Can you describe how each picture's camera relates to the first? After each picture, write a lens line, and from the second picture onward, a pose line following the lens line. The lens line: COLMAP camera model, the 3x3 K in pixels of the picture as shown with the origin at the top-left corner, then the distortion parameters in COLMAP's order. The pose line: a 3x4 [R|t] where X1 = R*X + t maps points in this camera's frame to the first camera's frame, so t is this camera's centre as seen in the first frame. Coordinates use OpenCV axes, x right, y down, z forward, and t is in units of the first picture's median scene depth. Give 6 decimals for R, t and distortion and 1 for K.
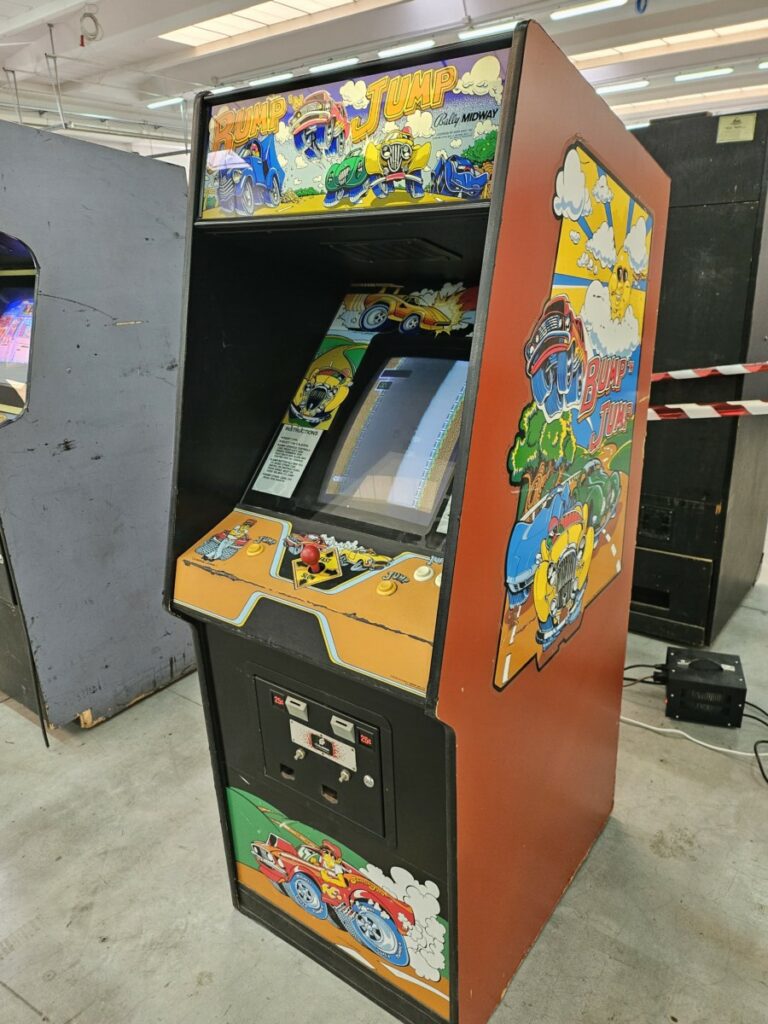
lens RADIAL K [[716.9, 0, 377.2], [0, 716.9, 517.0], [0, 0, 1]] dist [0.031666, -0.034314]
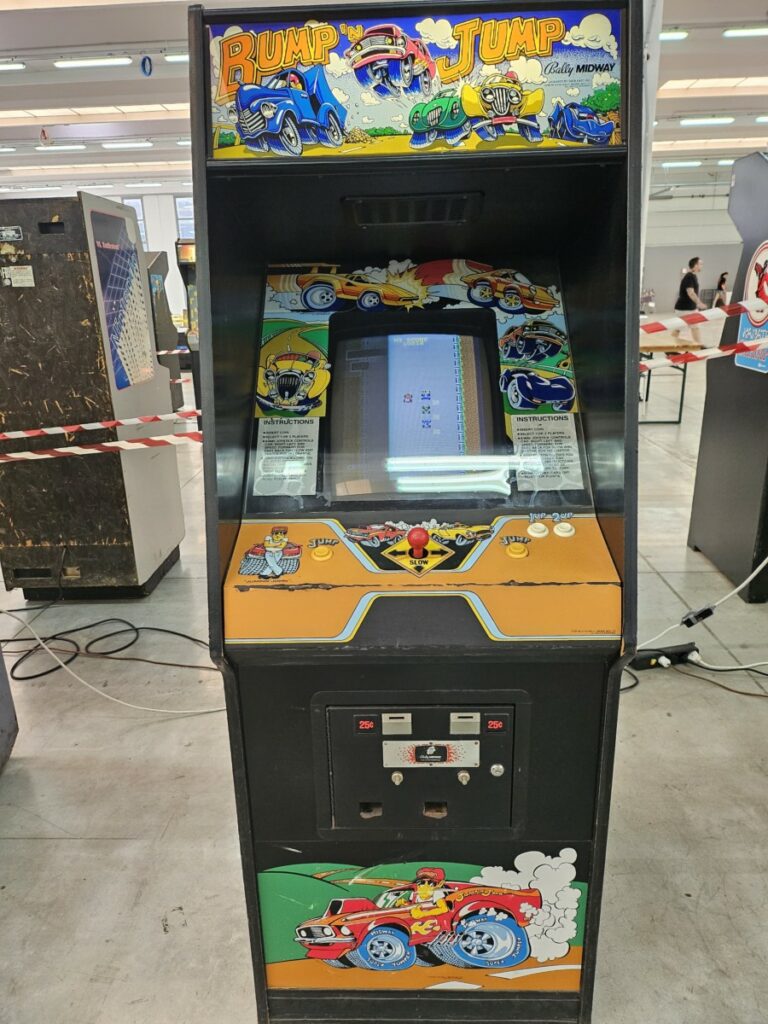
lens RADIAL K [[716.9, 0, 375.6], [0, 716.9, 515.2], [0, 0, 1]] dist [0.031666, -0.034314]
pose [[0.826364, -0.160945, 0.539648, -0.586830], [0.196546, 0.980457, -0.008559, 0.021738], [-0.527724, 0.113138, 0.841847, 0.262773]]
